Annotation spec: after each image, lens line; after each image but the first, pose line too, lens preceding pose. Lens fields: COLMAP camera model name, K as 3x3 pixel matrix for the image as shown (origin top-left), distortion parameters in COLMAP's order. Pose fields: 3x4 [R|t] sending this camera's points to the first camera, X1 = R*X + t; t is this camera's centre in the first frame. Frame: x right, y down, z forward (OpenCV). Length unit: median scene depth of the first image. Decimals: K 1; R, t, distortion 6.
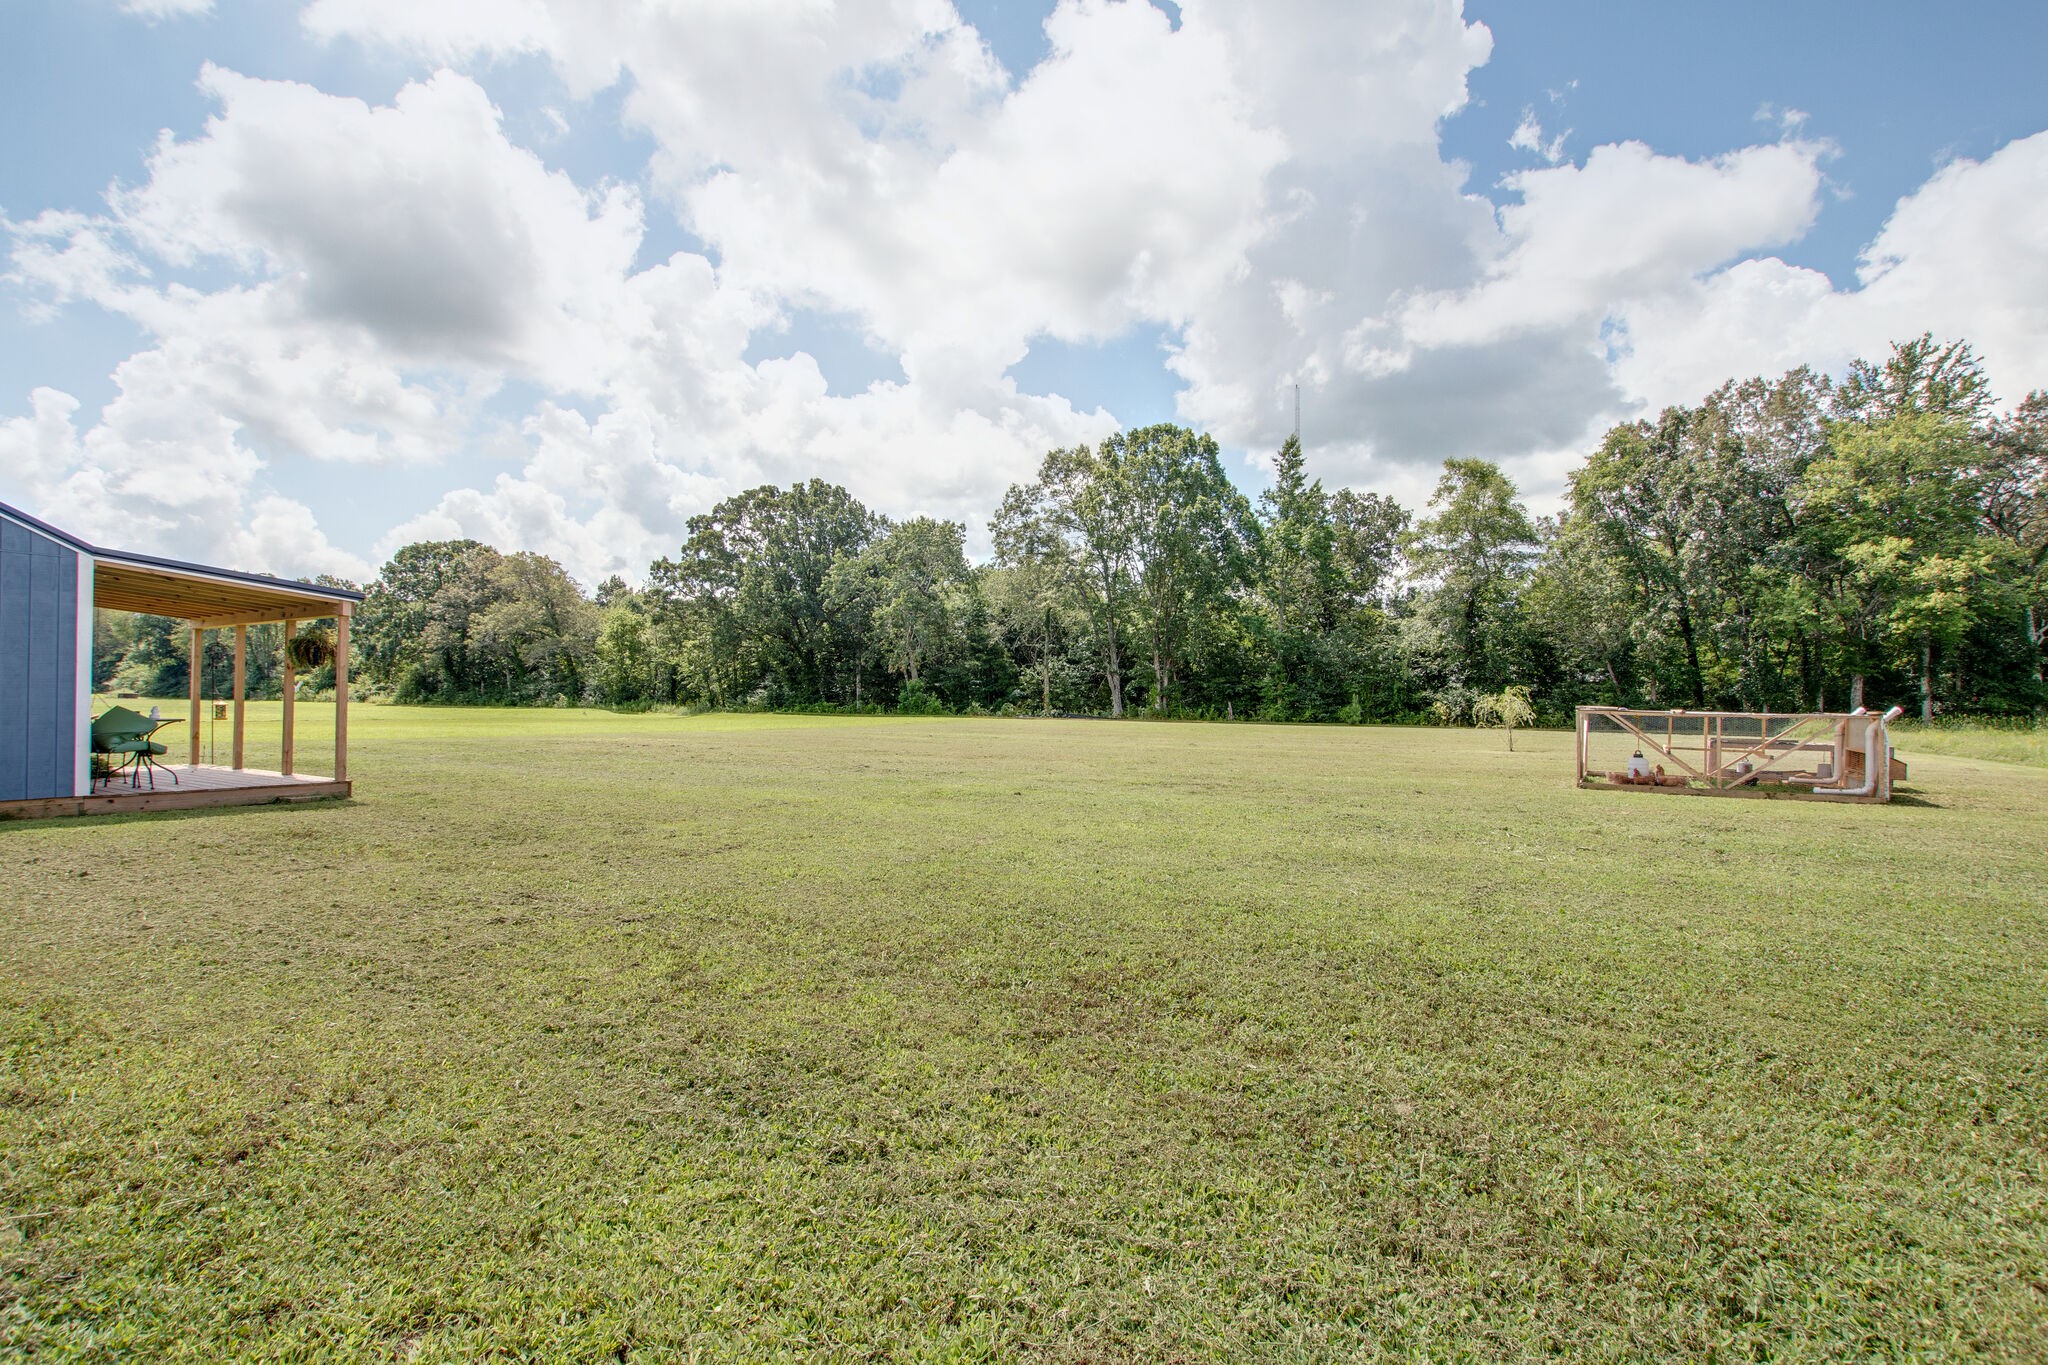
lens RADIAL K [[939.5, 0, 1025.9], [0, 939.5, 694.8], [0, 0, 1]] dist [-0.003366, 0.004013]
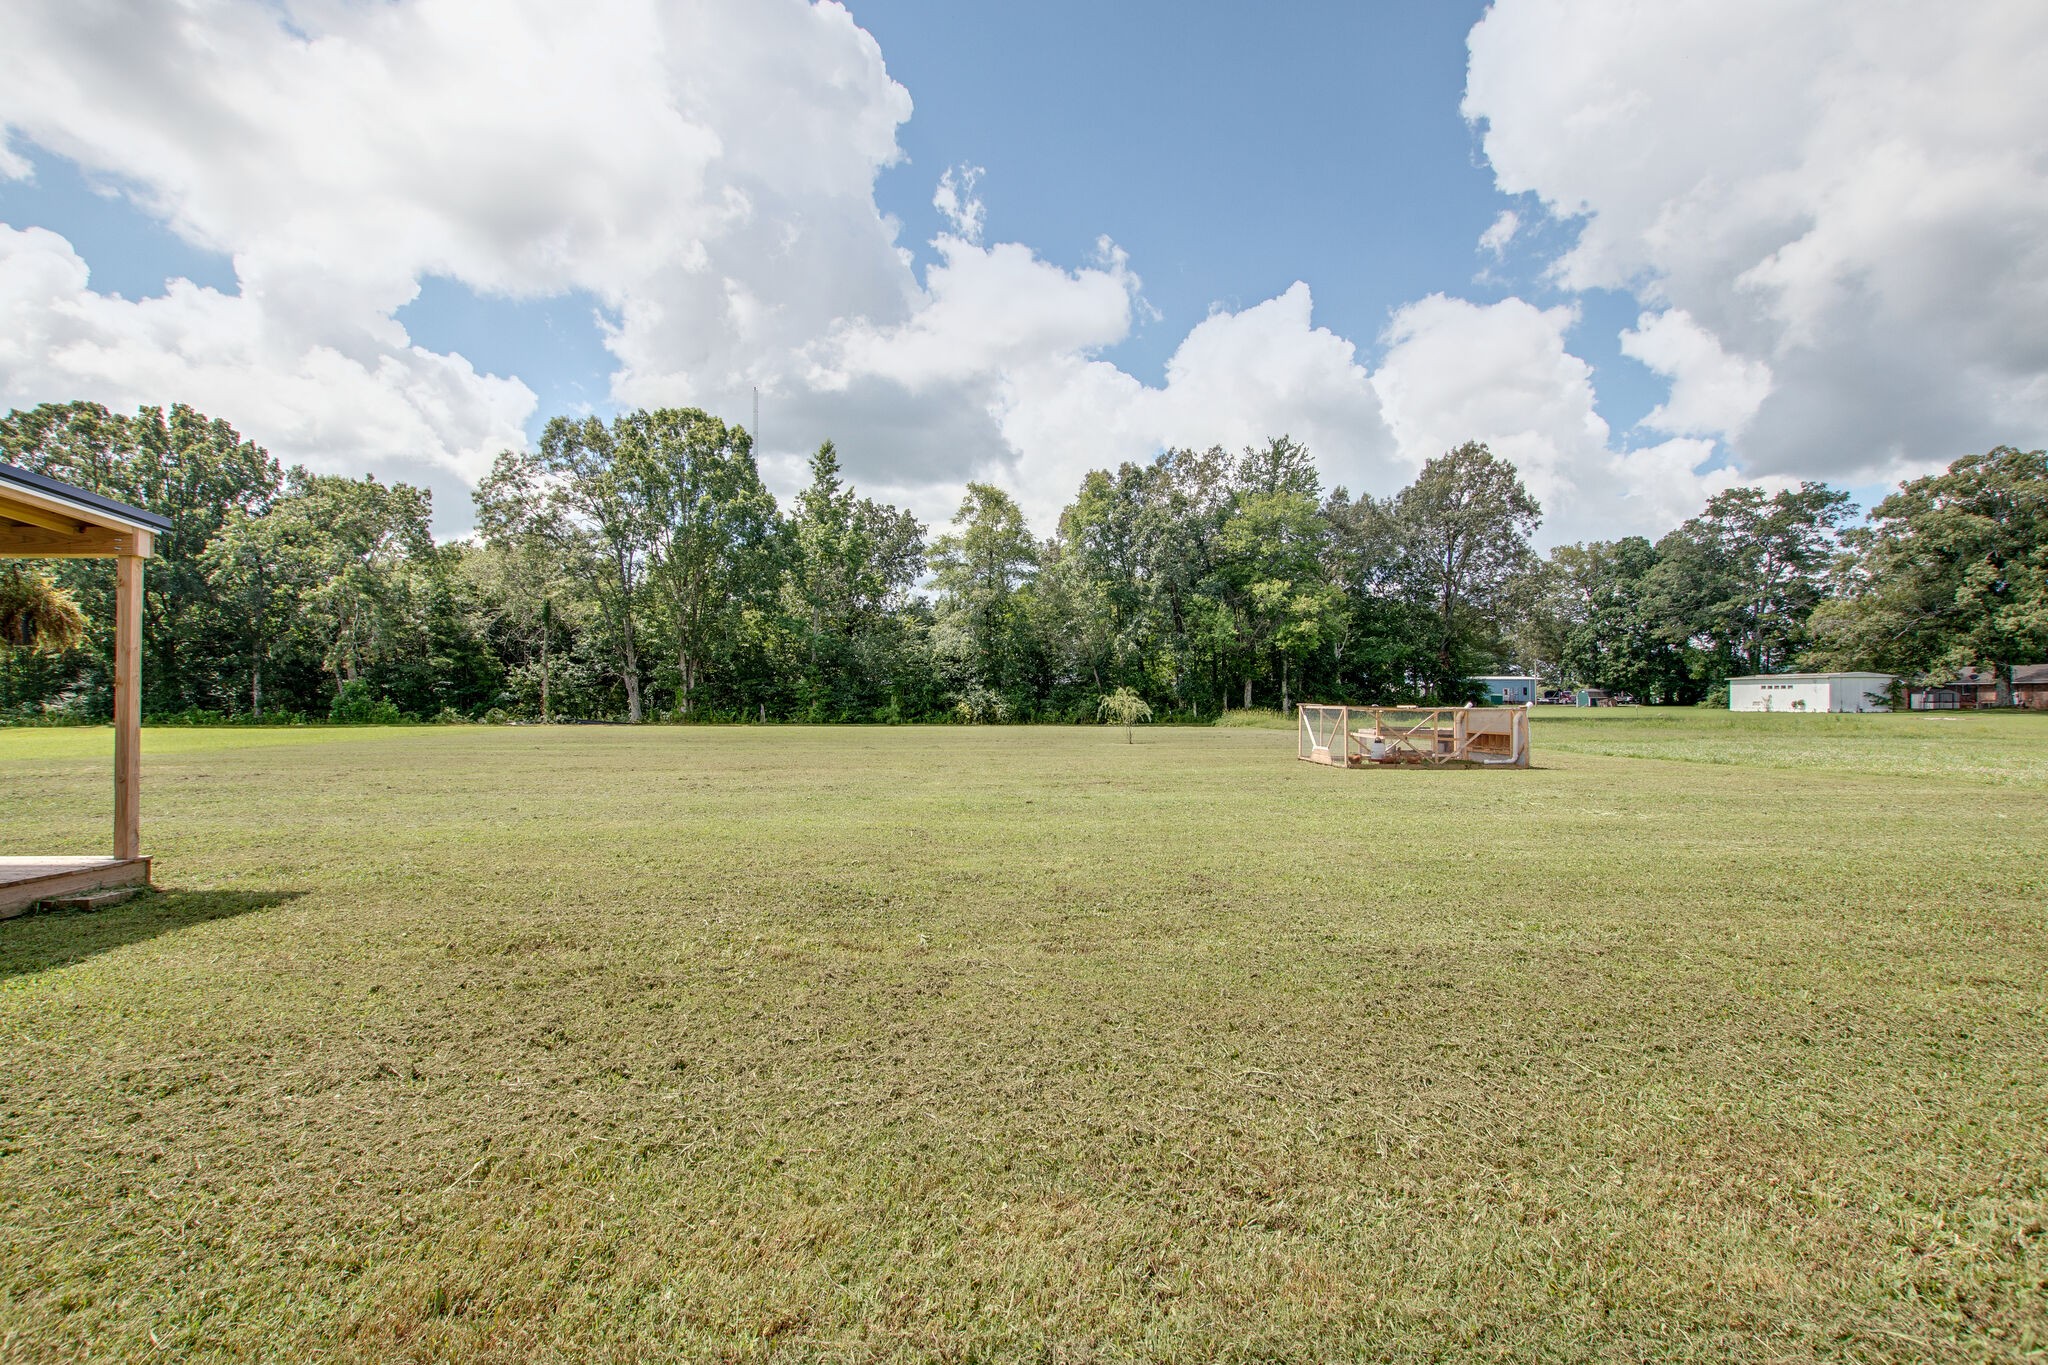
lens RADIAL K [[939.5, 0, 1013.5], [0, 939.5, 685.4], [0, 0, 1]] dist [-0.003366, 0.004013]
pose [[0.835243, 0.001538, 0.549878, -0.097471], [0.005267, 0.999928, -0.010798, -0.000128], [-0.549855, 0.011915, 0.835175, 0.042295]]
